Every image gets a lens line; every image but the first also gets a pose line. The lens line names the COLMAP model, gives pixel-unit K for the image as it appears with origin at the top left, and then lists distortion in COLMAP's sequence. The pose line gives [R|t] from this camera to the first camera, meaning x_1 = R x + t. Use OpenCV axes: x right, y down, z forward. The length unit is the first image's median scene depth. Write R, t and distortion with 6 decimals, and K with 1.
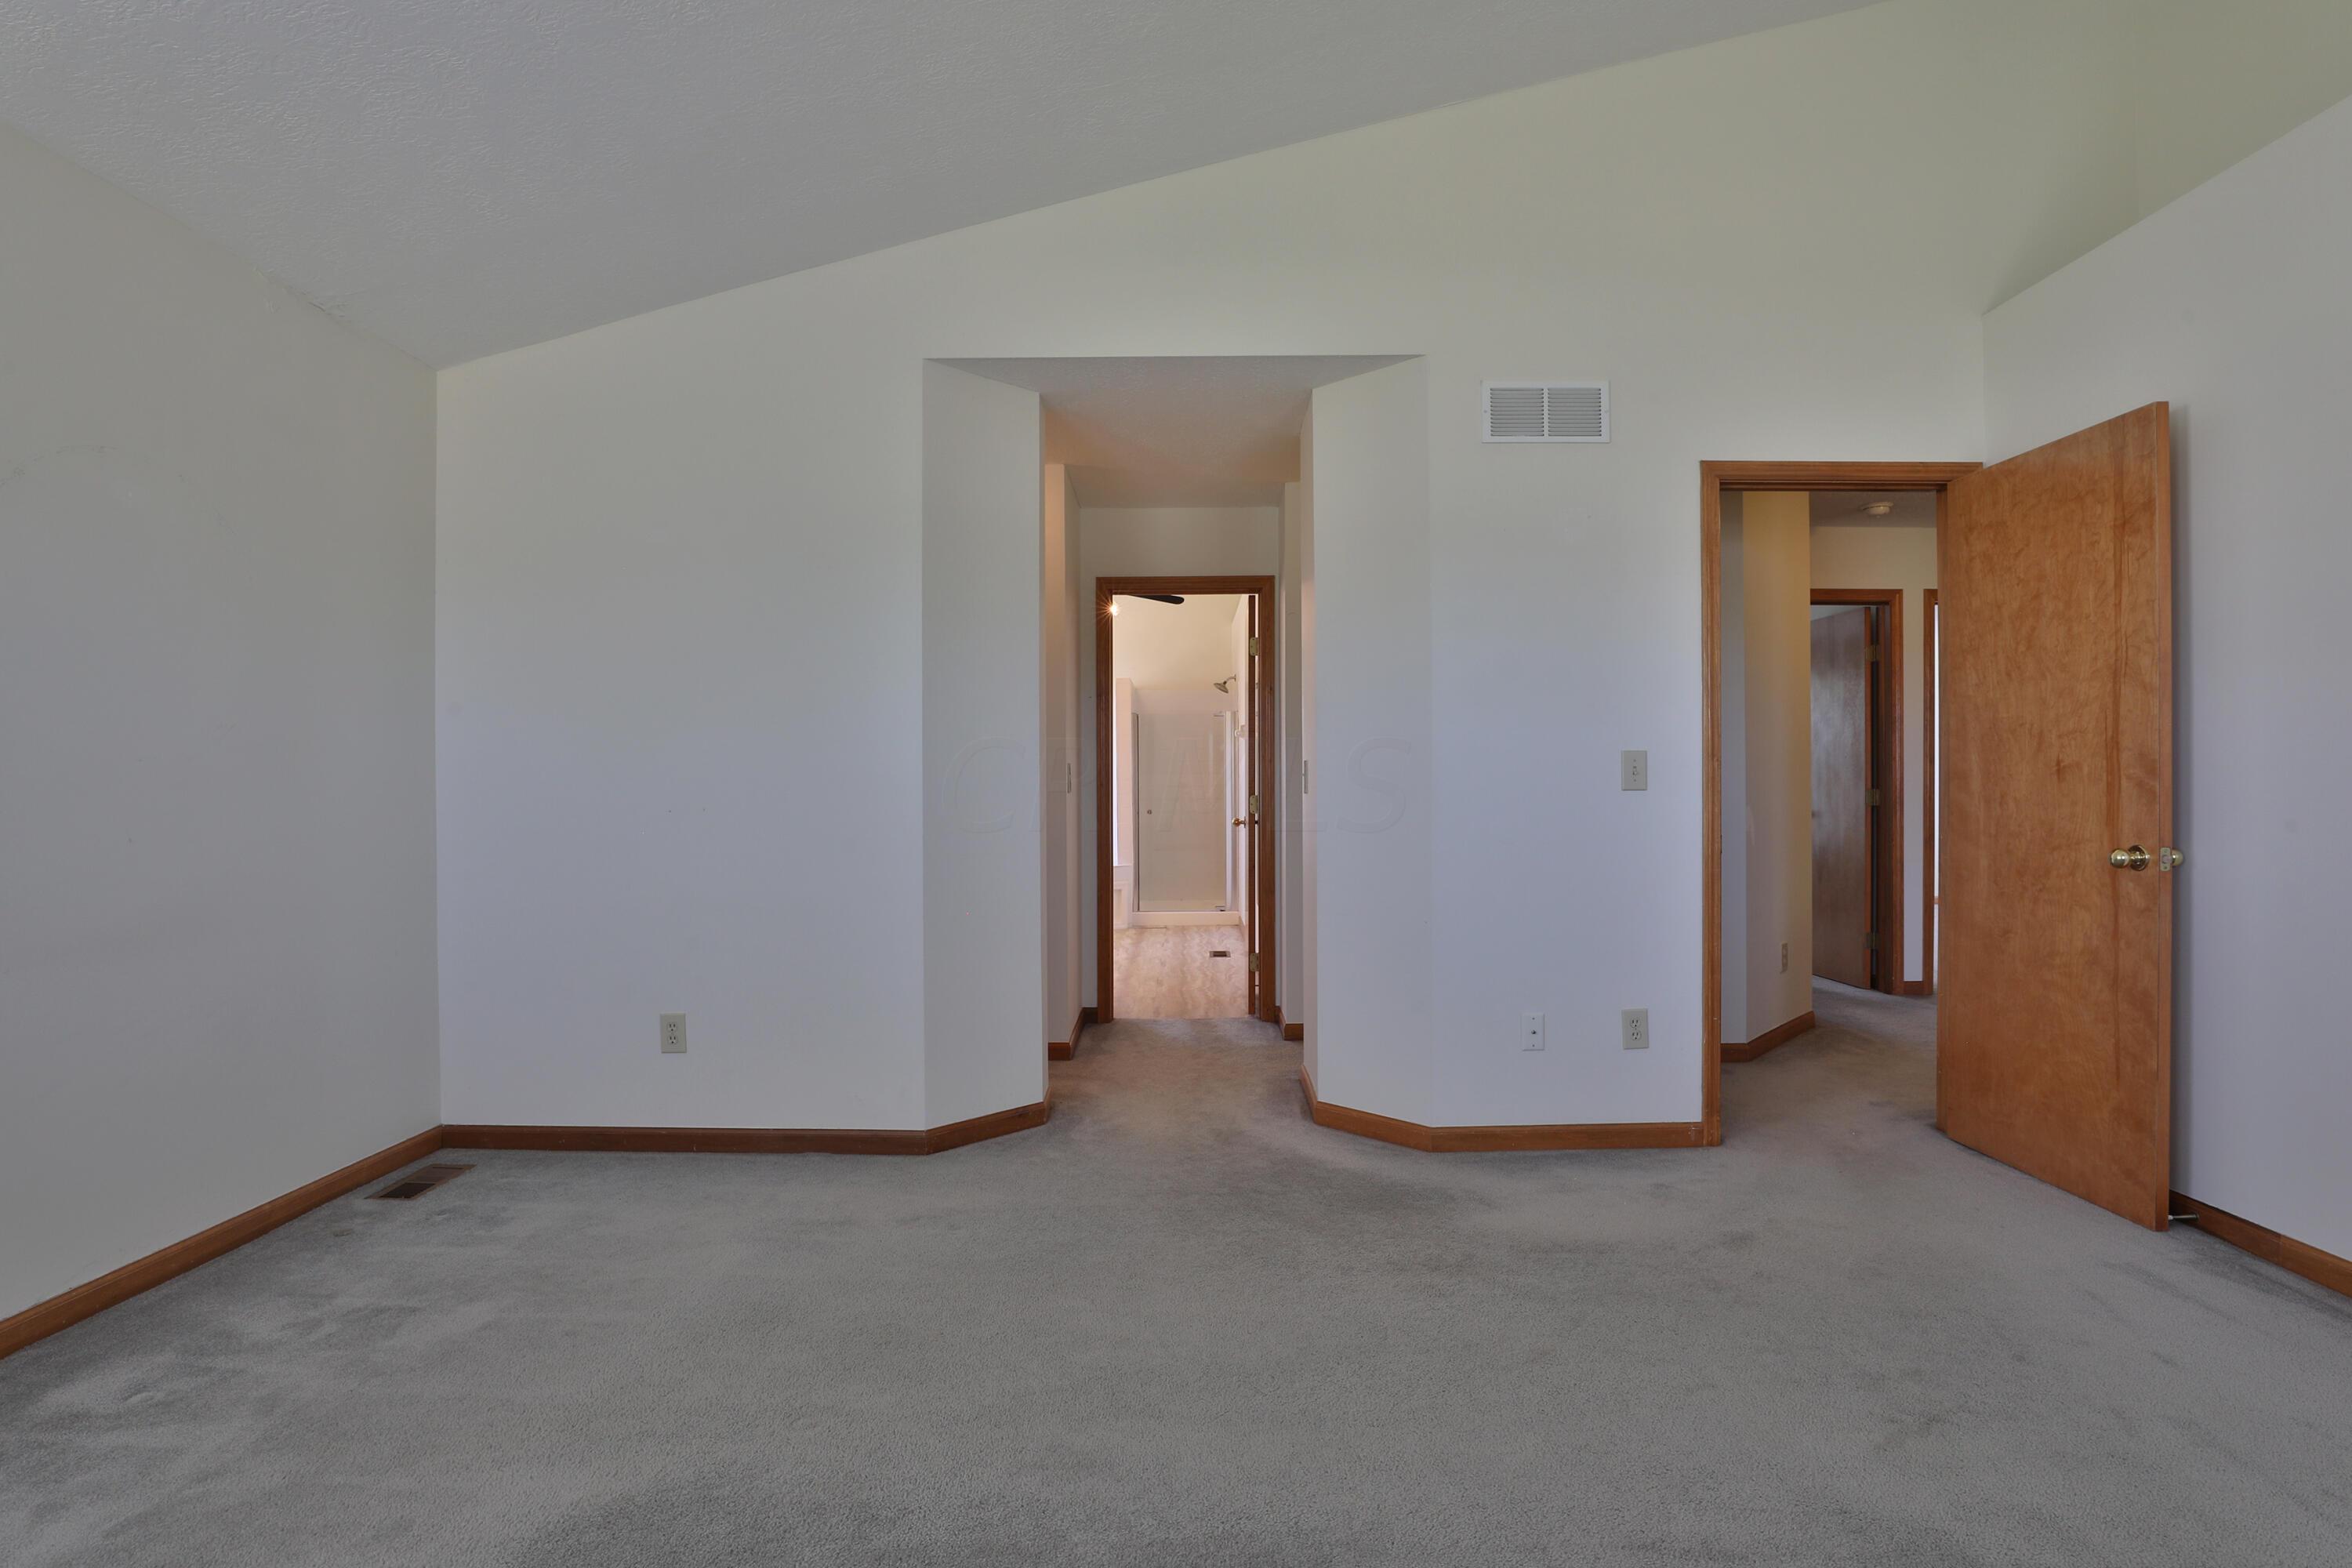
lens RADIAL K [[1162.3, 0, 1176.0], [0, 1162.3, 784.0], [0, 0, 1]] dist [-0.023669, 0.010681]
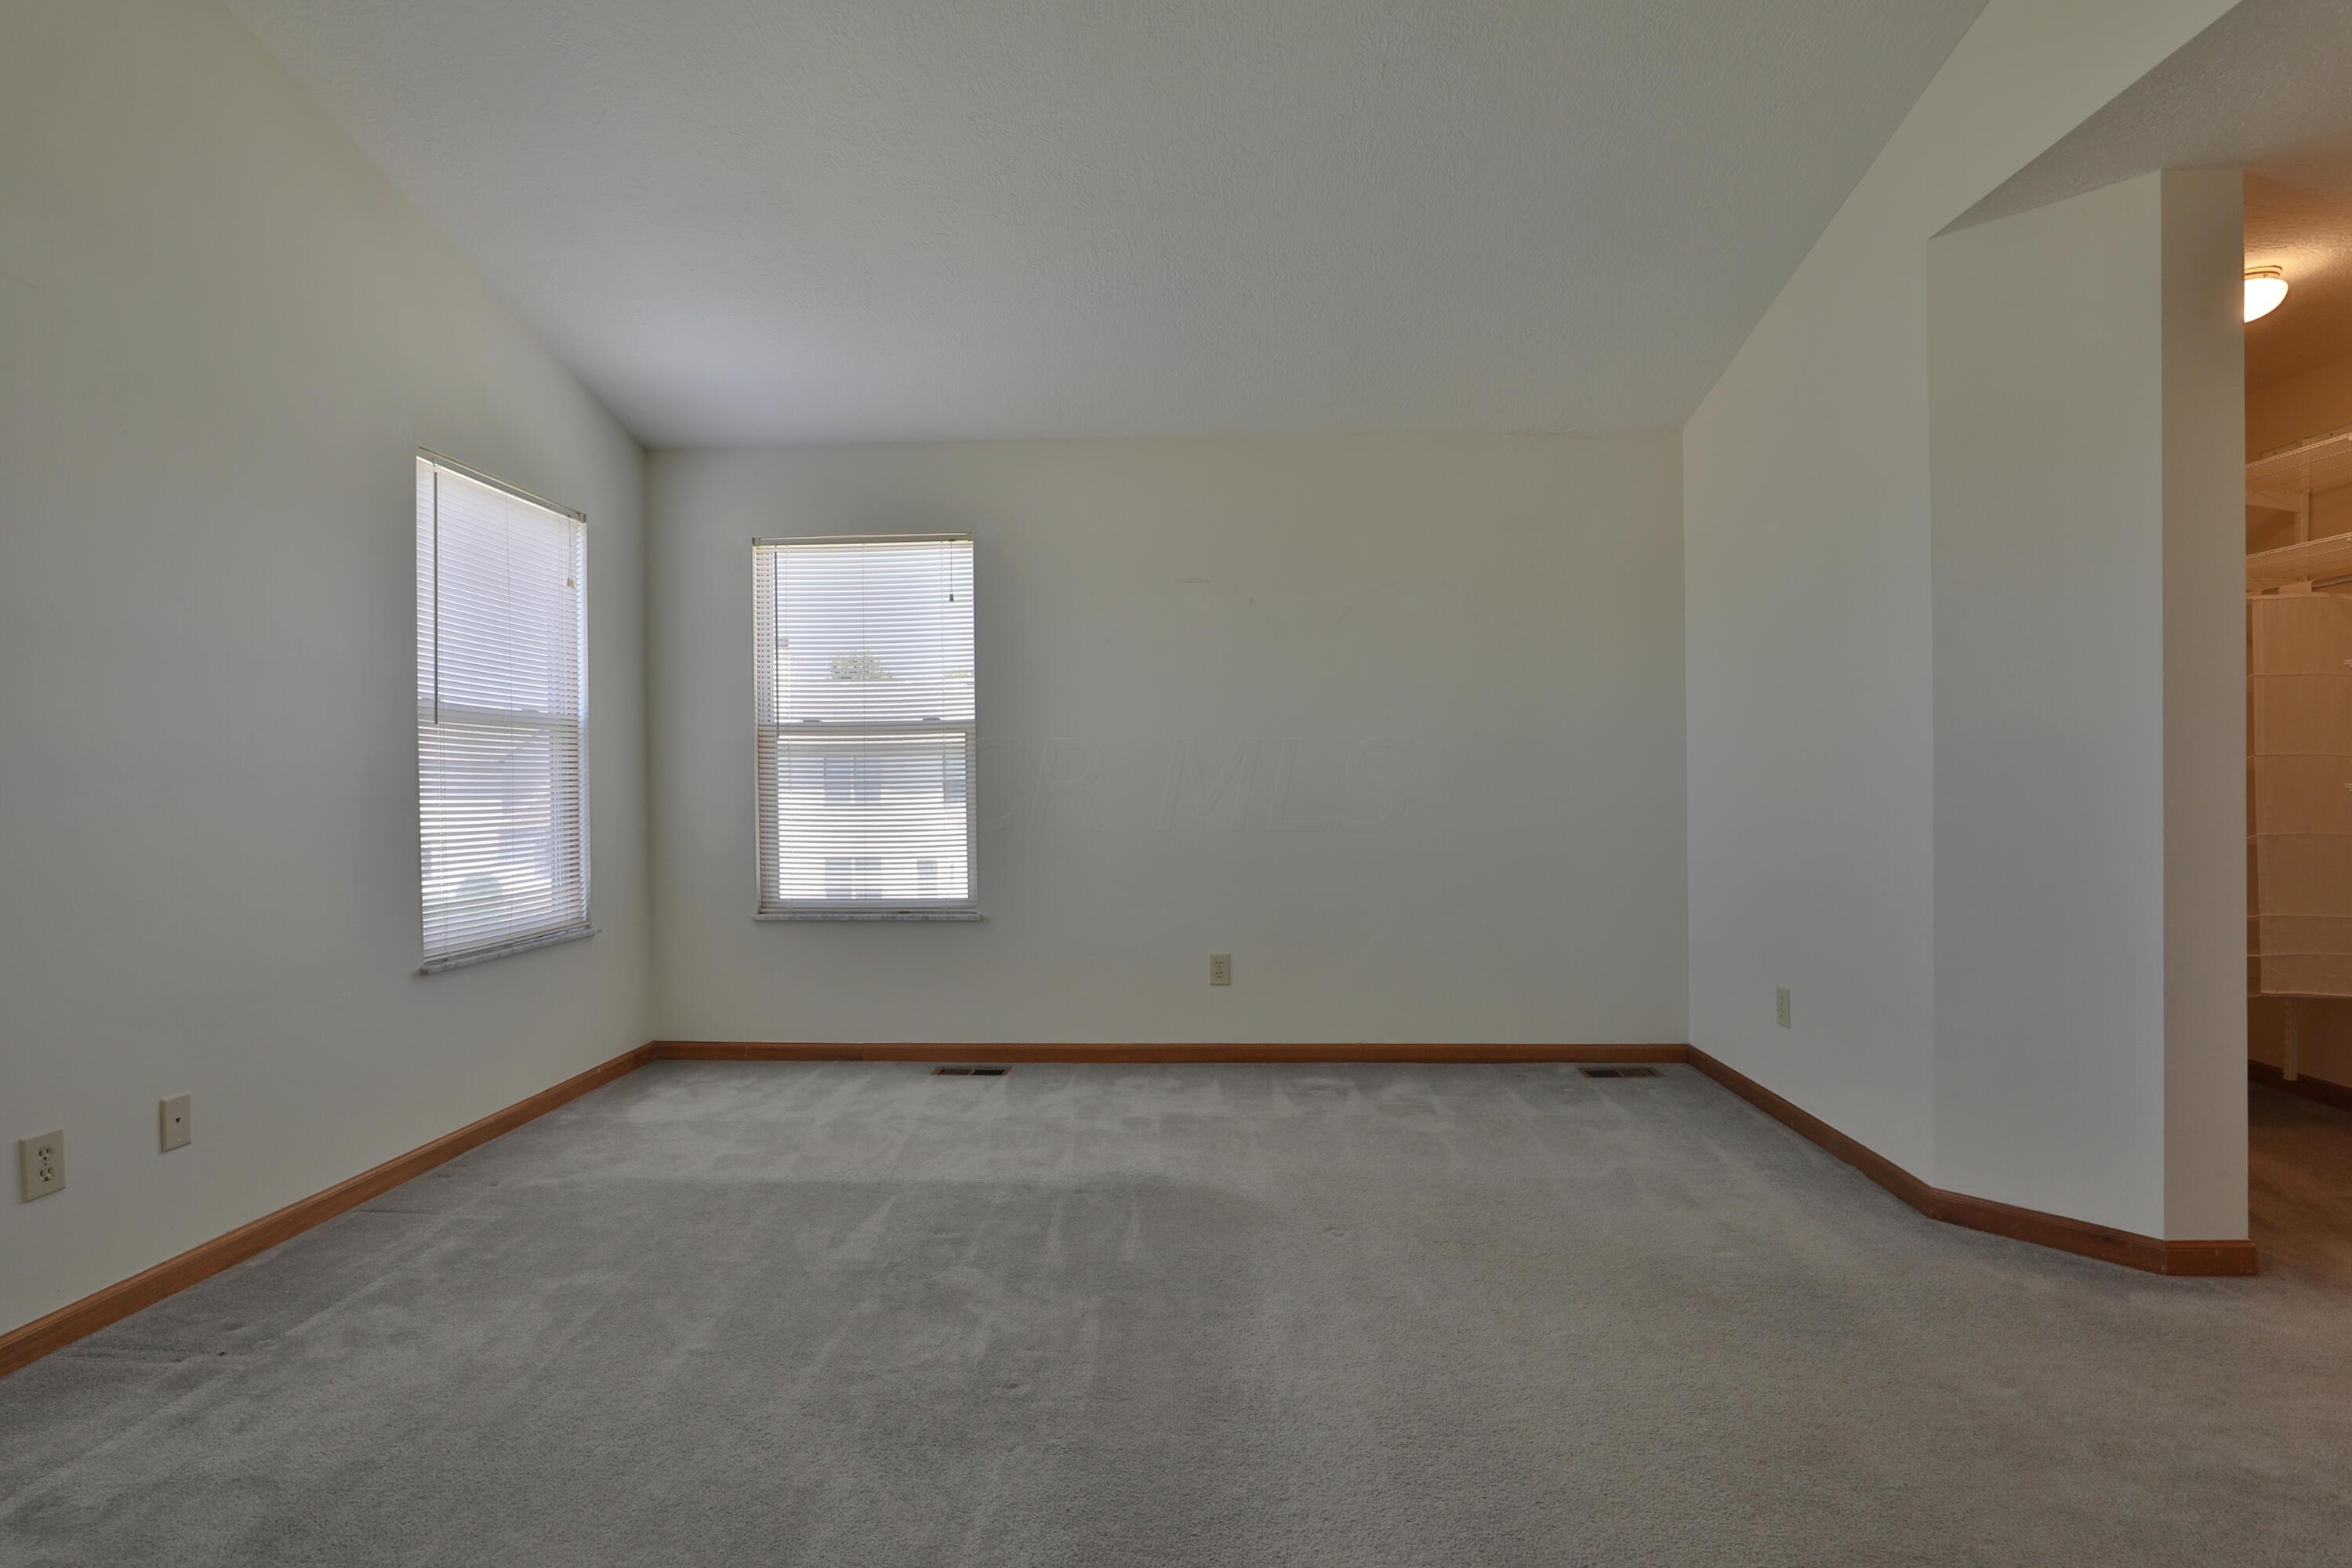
lens RADIAL K [[1162.3, 0, 1176.0], [0, 1162.3, 784.0], [0, 0, 1]] dist [-0.023669, 0.010681]
pose [[-0.037555, 0.010285, -0.999242, 0.208423], [0.008368, 0.999915, 0.009978, 0.000596], [0.999260, -0.007987, -0.037637, 0.170801]]
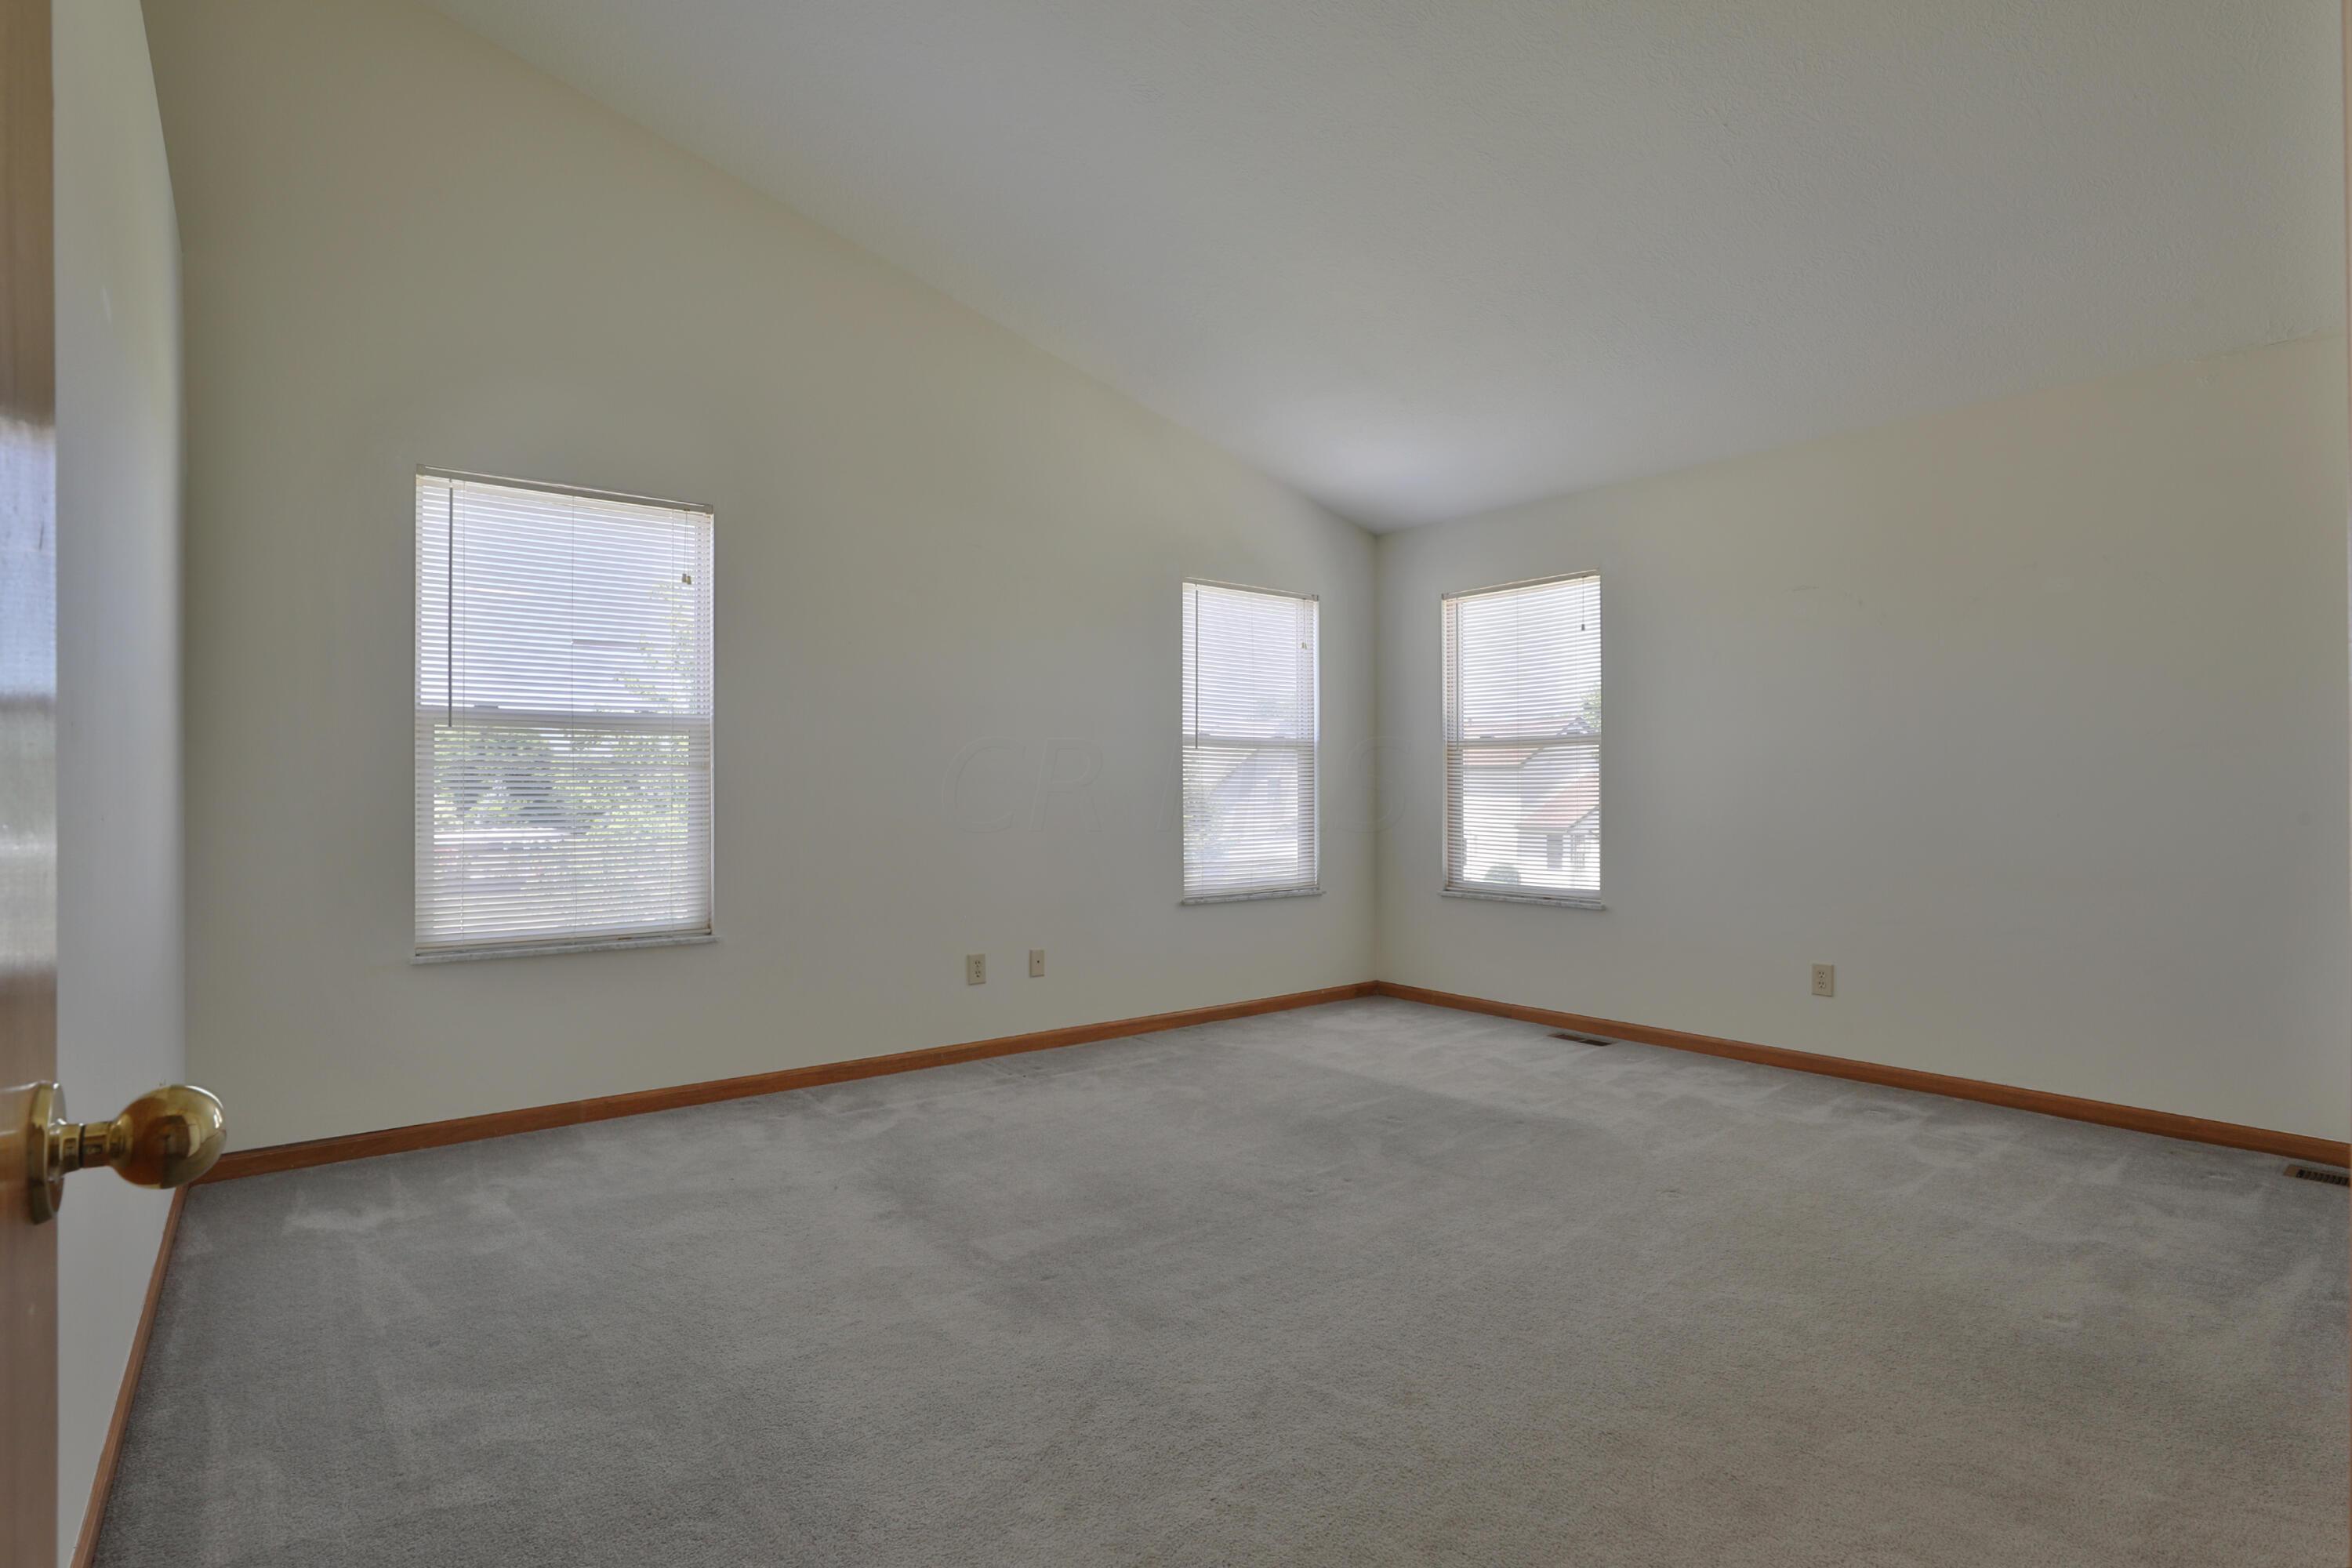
lens RADIAL K [[1162.3, 0, 1176.0], [0, 1162.3, 784.0], [0, 0, 1]] dist [-0.023669, 0.010681]
pose [[-0.774493, 0.005169, -0.632562, 0.227858], [0.006112, 0.999981, 0.000687, 0.000515], [0.632553, -0.003334, -0.774510, 0.348911]]
